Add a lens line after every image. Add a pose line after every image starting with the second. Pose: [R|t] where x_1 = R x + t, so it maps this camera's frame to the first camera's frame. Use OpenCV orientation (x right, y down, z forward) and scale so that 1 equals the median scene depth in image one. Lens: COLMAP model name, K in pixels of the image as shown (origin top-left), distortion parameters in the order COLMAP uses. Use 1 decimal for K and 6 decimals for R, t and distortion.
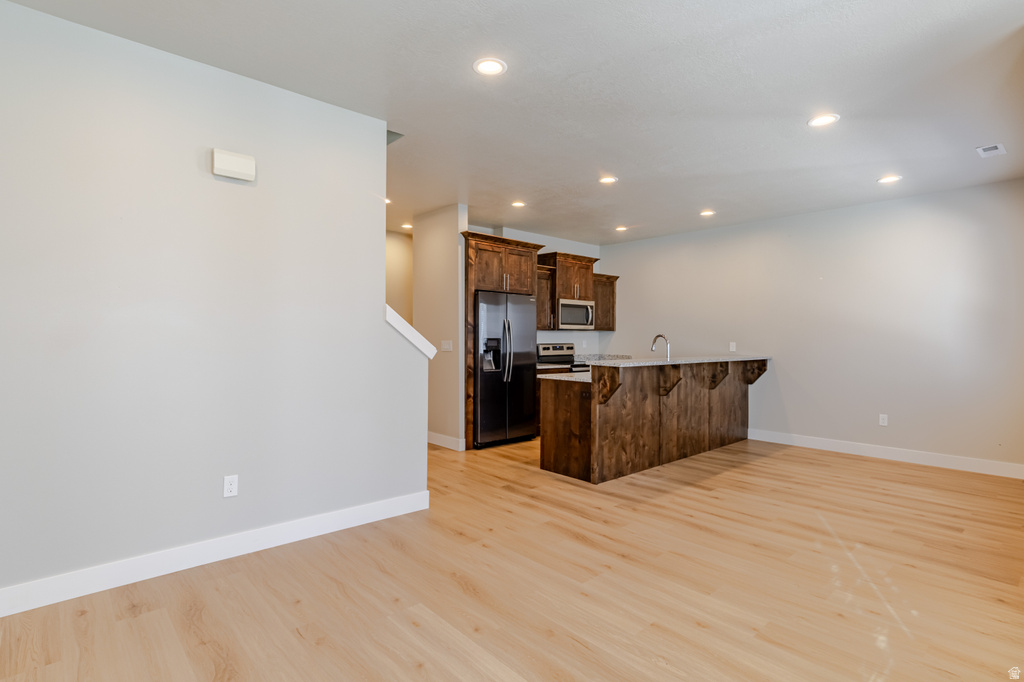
lens RADIAL K [[517.7, 0, 507.8], [0, 517.7, 339.7], [0, 0, 1]] dist [0.002241, 0.000285]
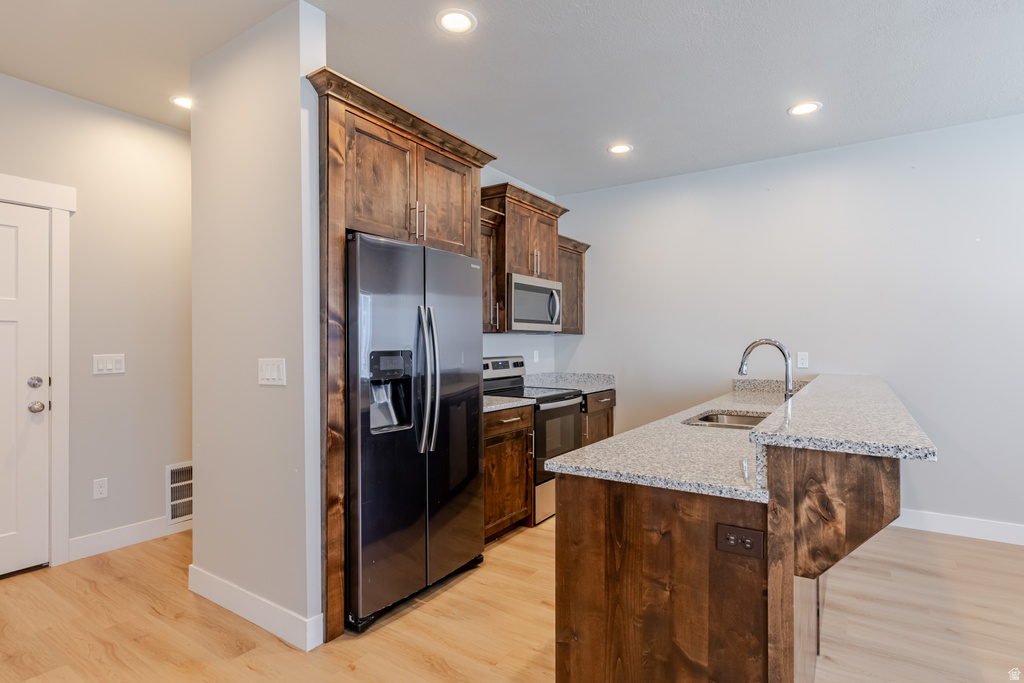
lens RADIAL K [[528.3, 0, 513.6], [0, 528.3, 343.6], [0, 0, 1]] dist [-0.000150, -0.000604]
pose [[0.968205, -0.007528, 0.250045, -0.041638], [0.008502, 0.999960, -0.002814, -0.006690], [-0.250014, 0.004851, 0.968230, 0.581850]]
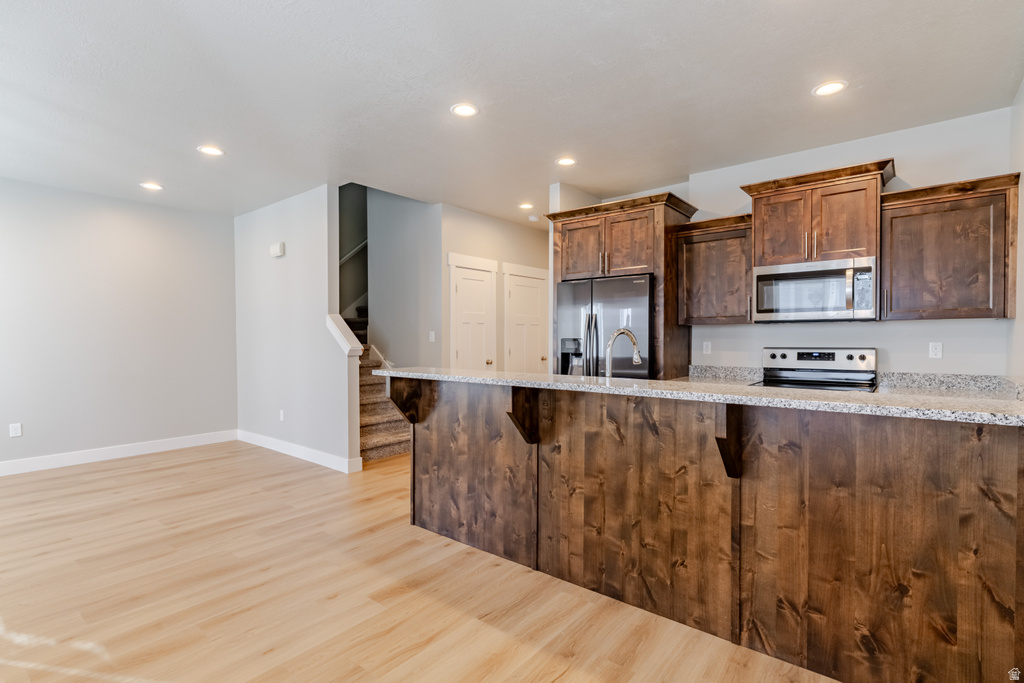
lens RADIAL K [[492.5, 0, 505.8], [0, 492.5, 343.3], [0, 0, 1]] dist [0.001731, 0.000384]
pose [[0.143289, 0.006088, -0.989662, 0.721141], [-0.000637, 0.999981, 0.006059, 0.000426], [0.989681, -0.000238, 0.143290, 0.802219]]
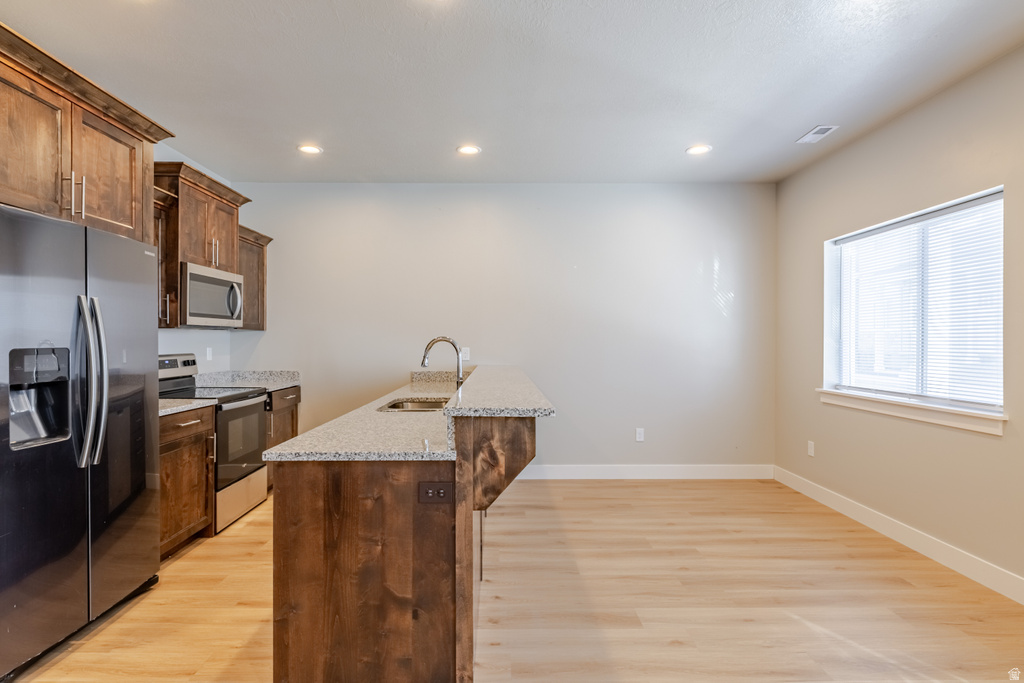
lens RADIAL K [[531.5, 0, 506.6], [0, 531.5, 340.6], [0, 0, 1]] dist [0.001642, -0.000320]
pose [[0.662700, -0.006291, 0.748858, -0.090110], [0.006287, 0.999976, 0.002837, -0.007215], [-0.748858, 0.002828, 0.662724, 0.549068]]
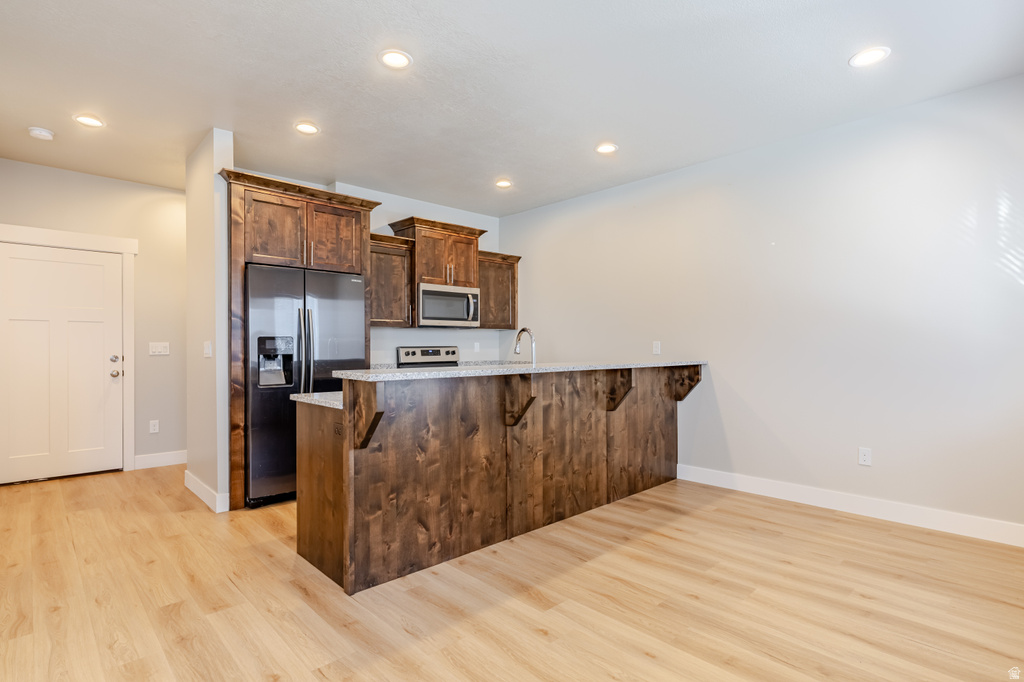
lens RADIAL K [[518.3, 0, 515.3], [0, 518.3, 347.5], [0, 0, 1]] dist [0.001398, 0.000343]
pose [[0.999657, -0.009515, 0.024392, 0.260060], [0.009564, 0.999952, -0.001906, 0.015104], [-0.024373, 0.002138, 0.999701, 0.344869]]
